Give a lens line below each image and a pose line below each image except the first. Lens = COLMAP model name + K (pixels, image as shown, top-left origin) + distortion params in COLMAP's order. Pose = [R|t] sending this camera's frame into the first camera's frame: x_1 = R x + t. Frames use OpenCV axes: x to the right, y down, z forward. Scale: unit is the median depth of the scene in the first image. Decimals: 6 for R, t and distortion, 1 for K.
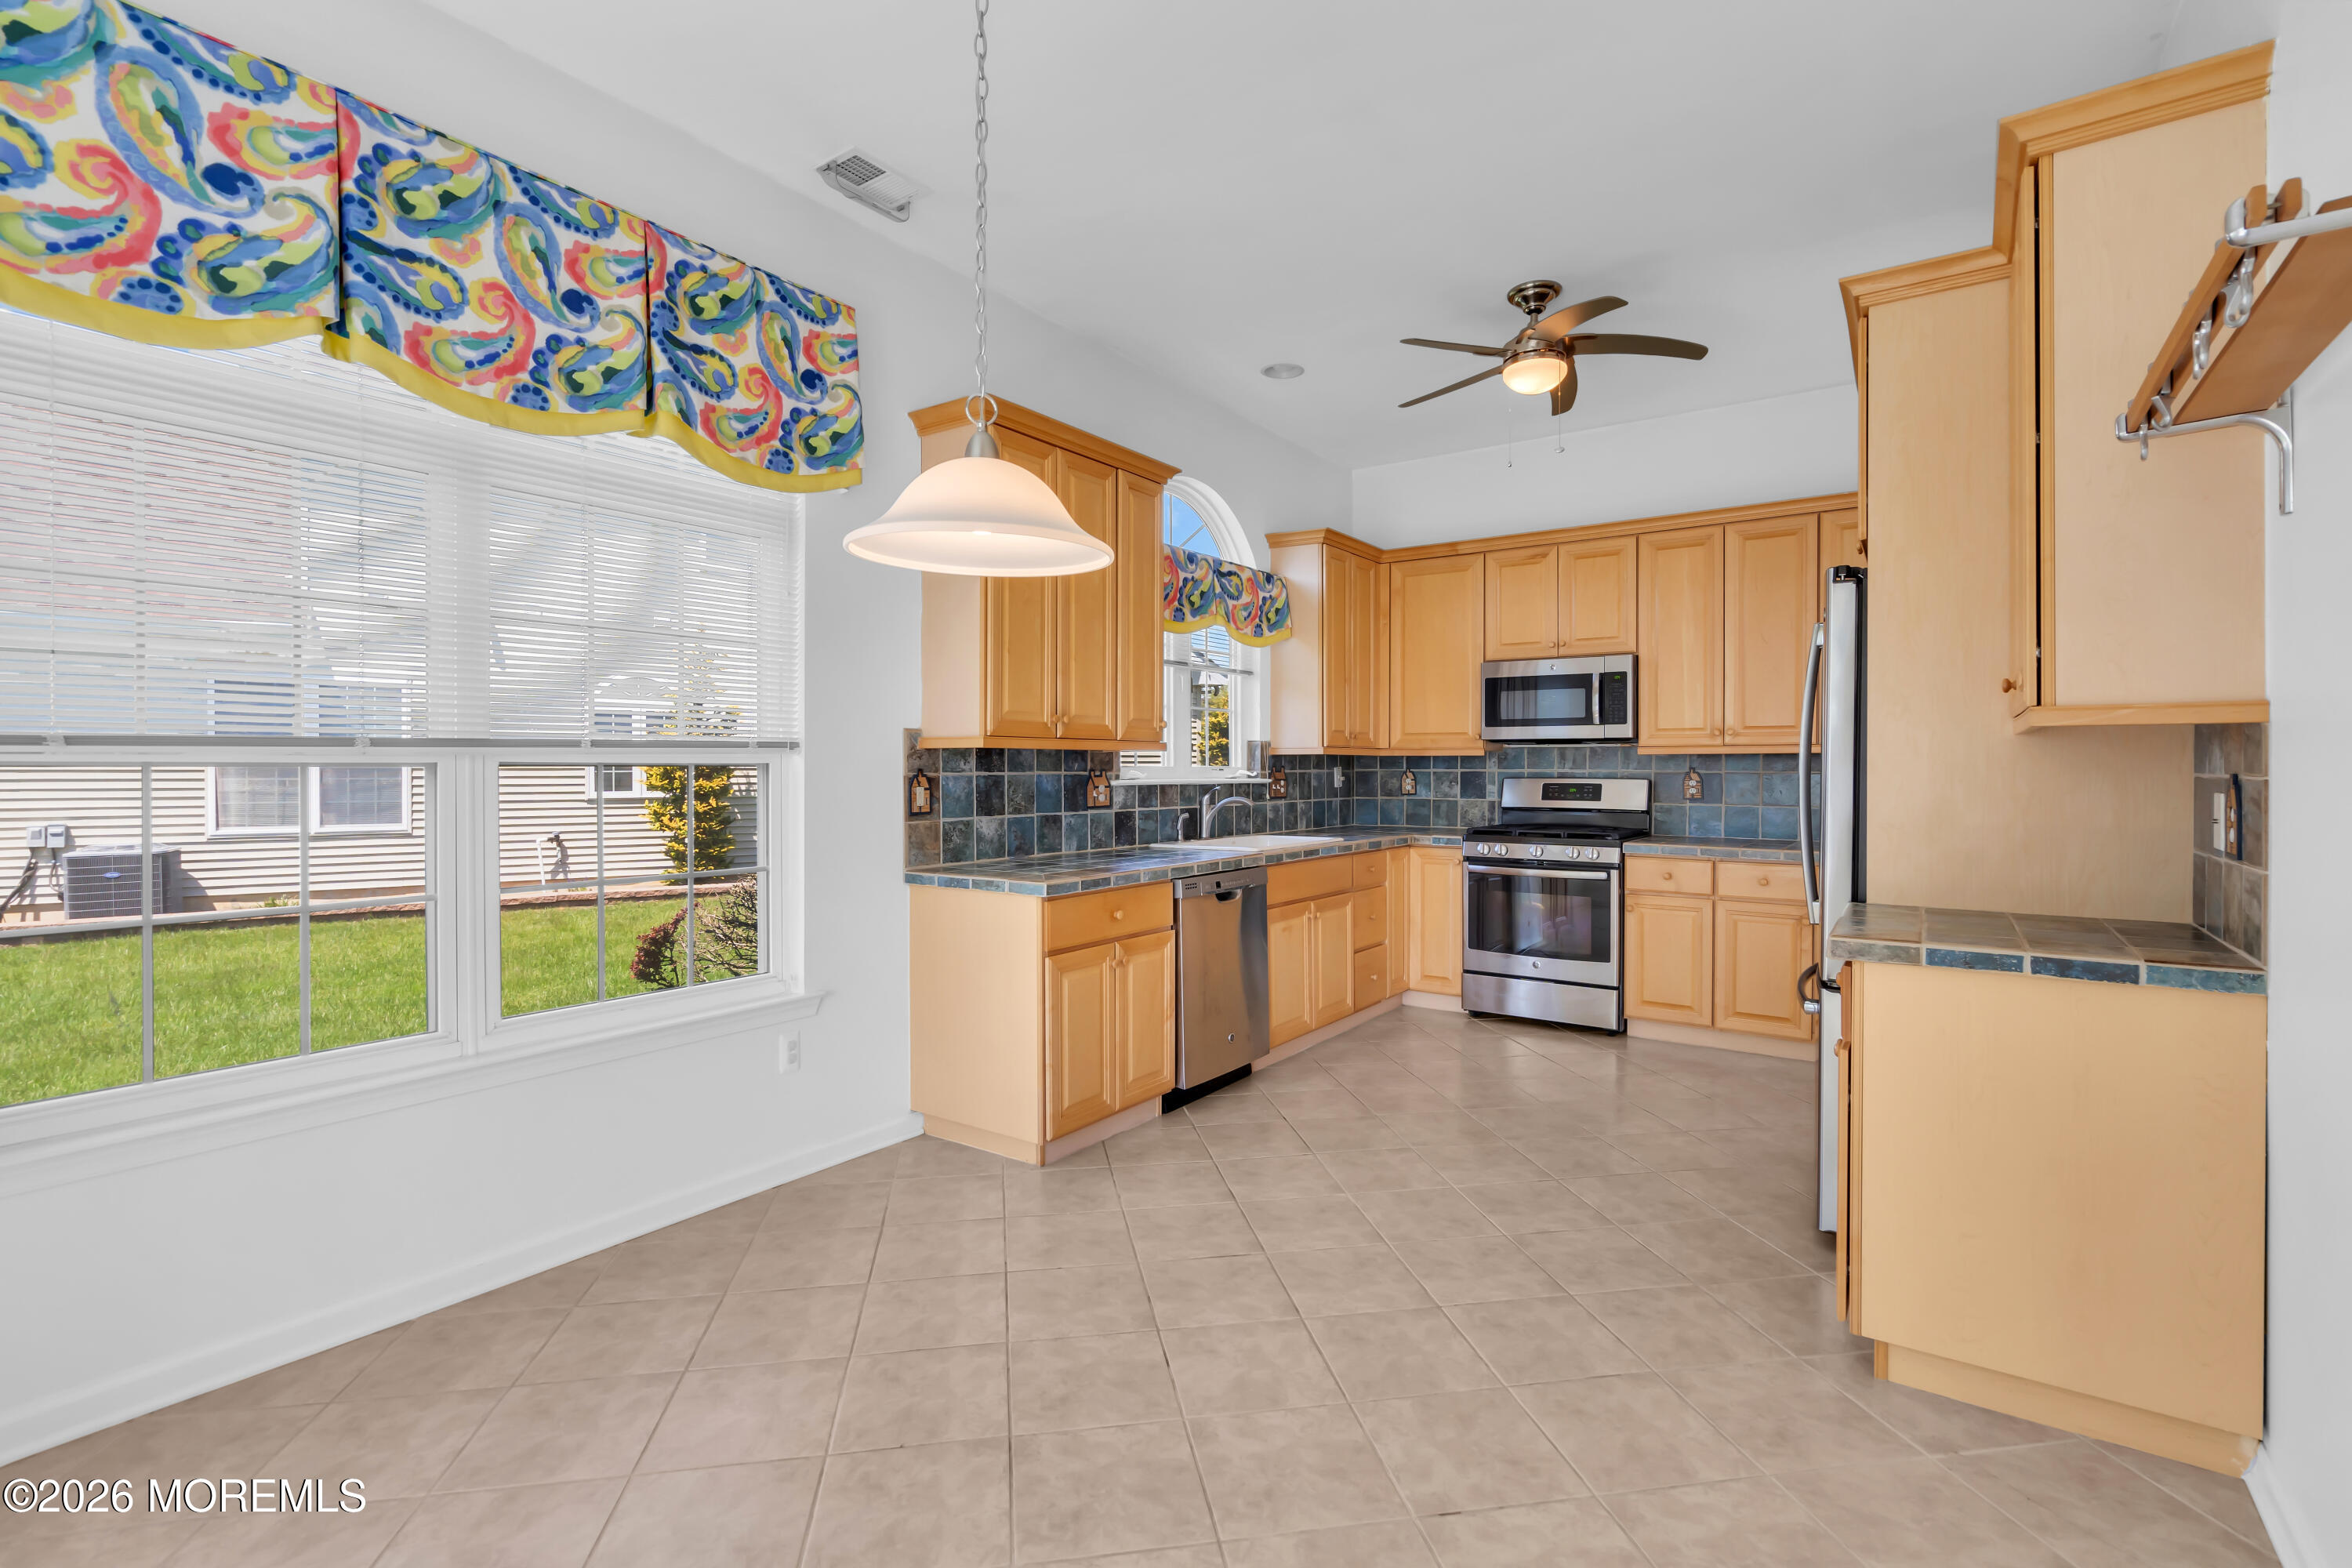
lens RADIAL K [[1073.1, 0, 1172.5], [0, 1073.1, 776.3], [0, 0, 1]] dist [0.000217, 0.001195]
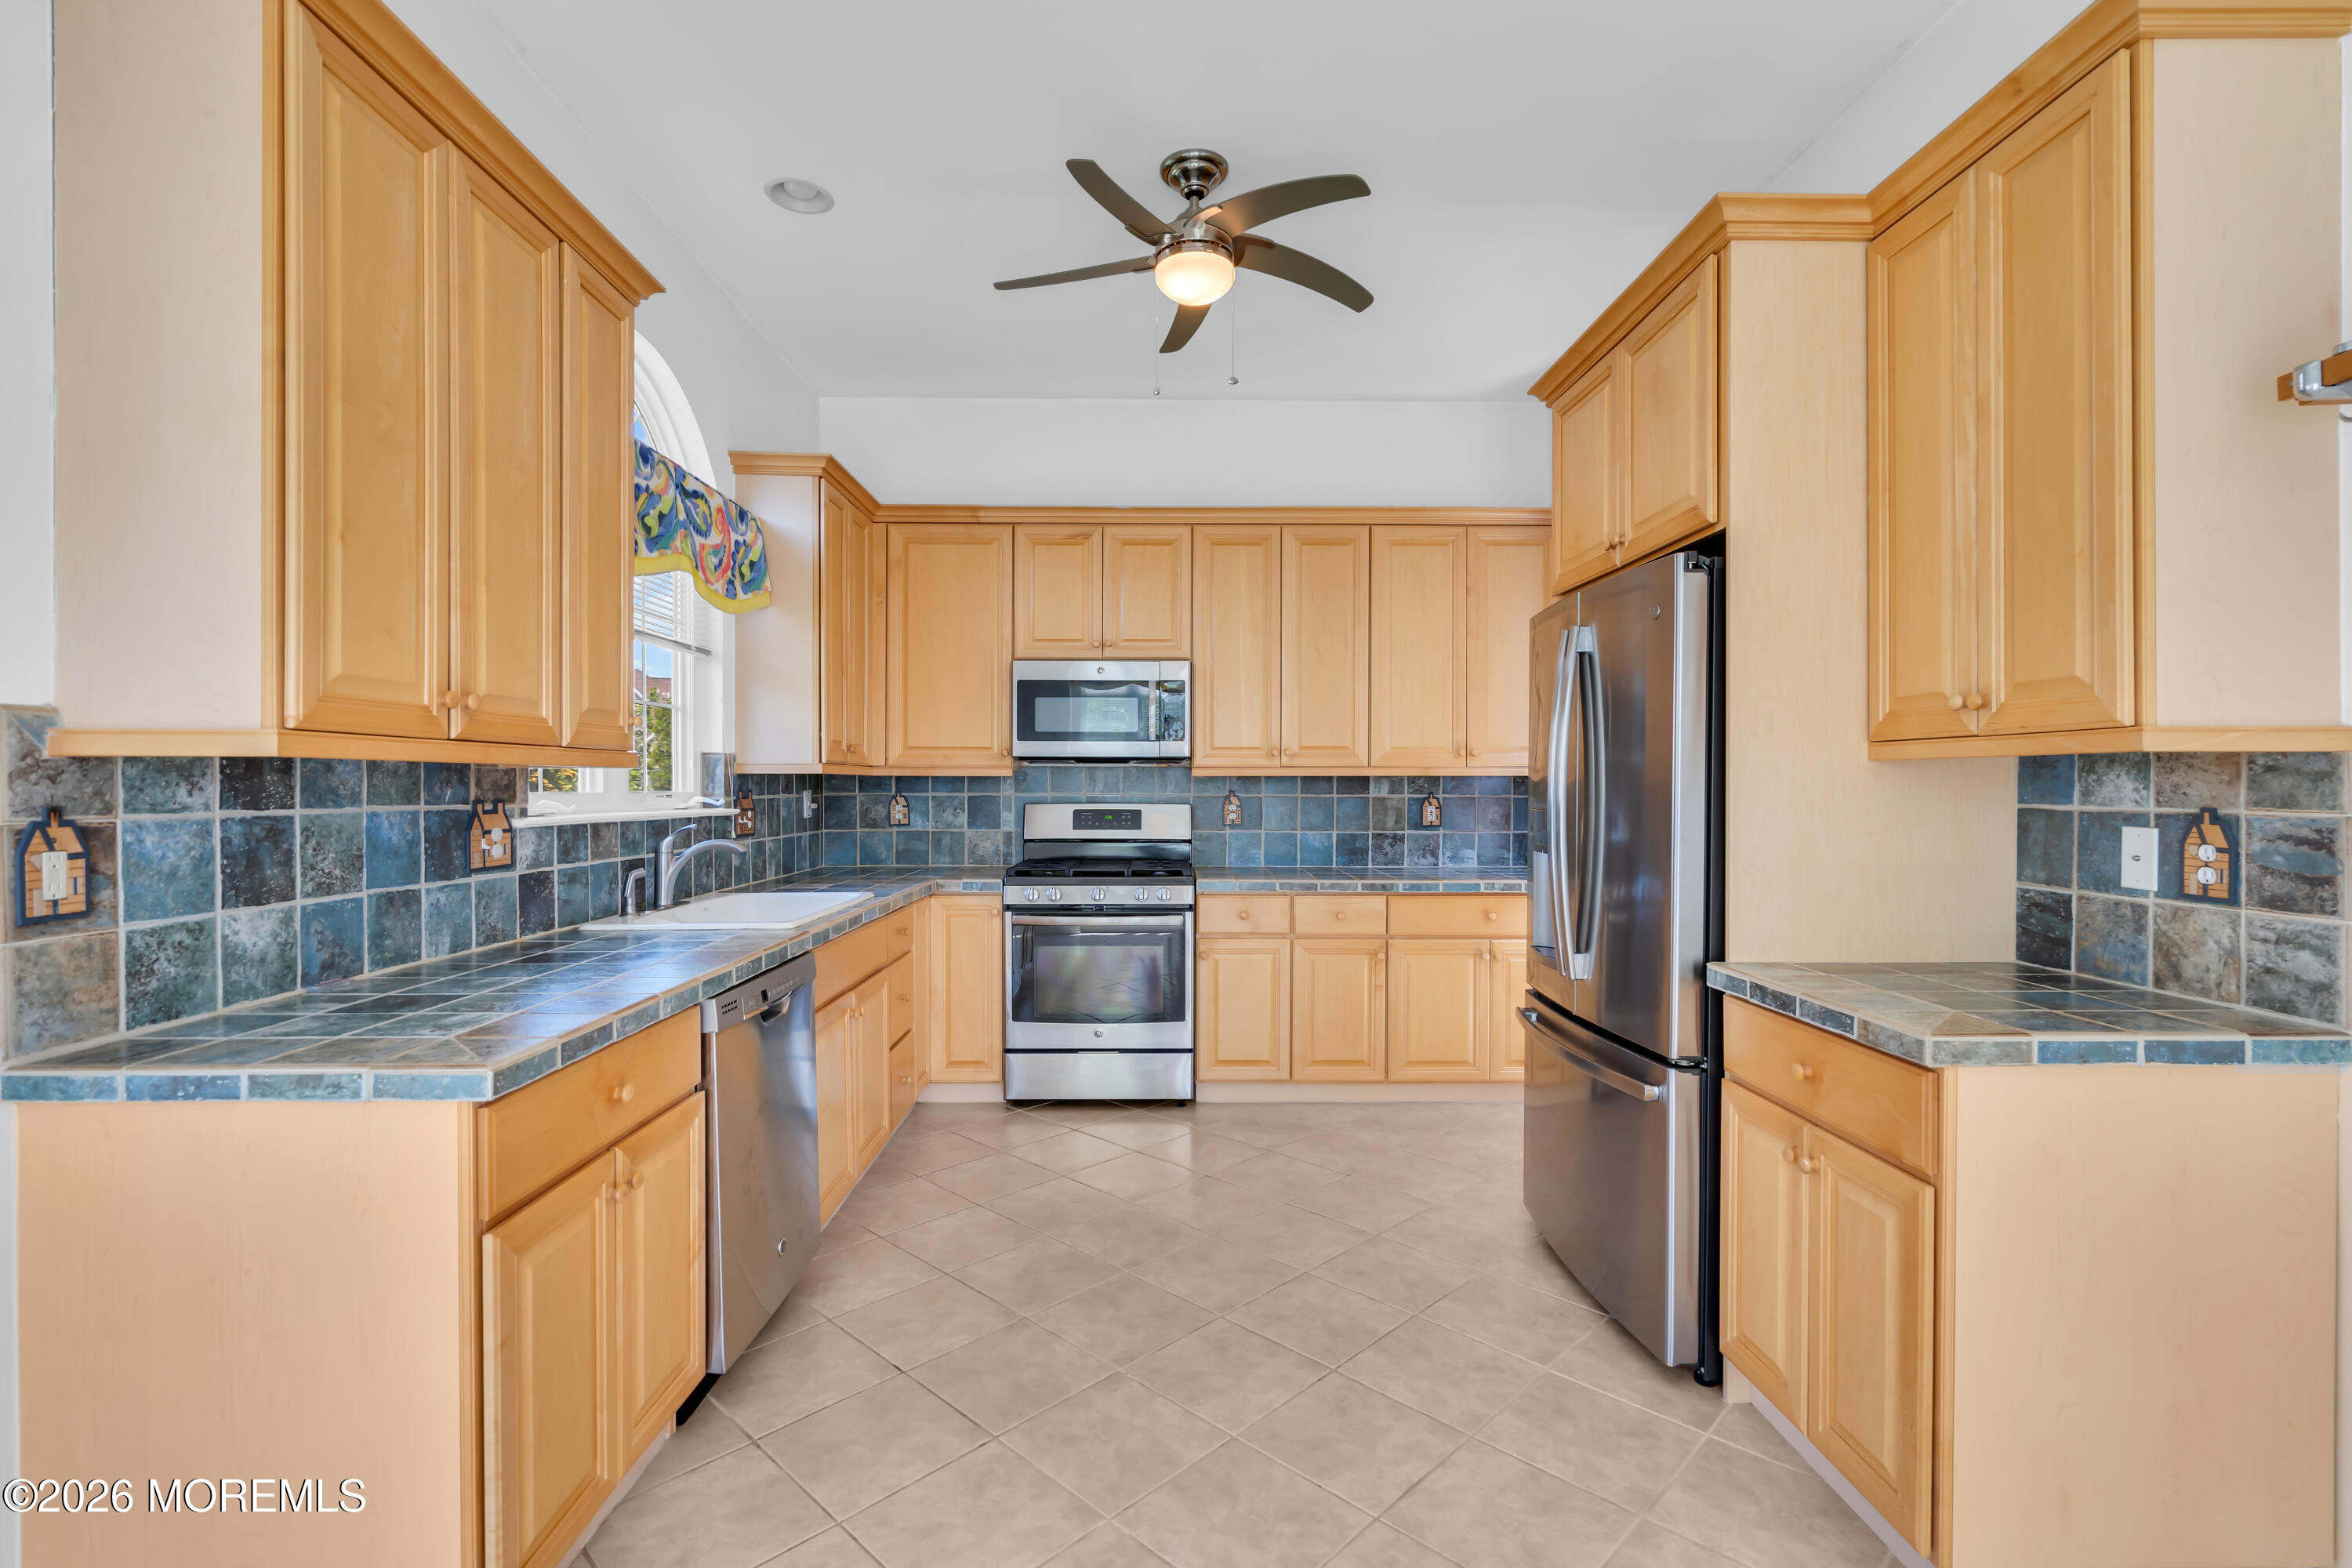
lens RADIAL K [[1073.1, 0, 1177.7], [0, 1073.1, 792.6], [0, 0, 1]] dist [0.000217, 0.001195]
pose [[0.807211, -0.003905, 0.590250, -0.101846], [0.004683, 0.999989, 0.000212, -0.007931], [-0.590245, 0.002593, 0.807220, 0.327318]]
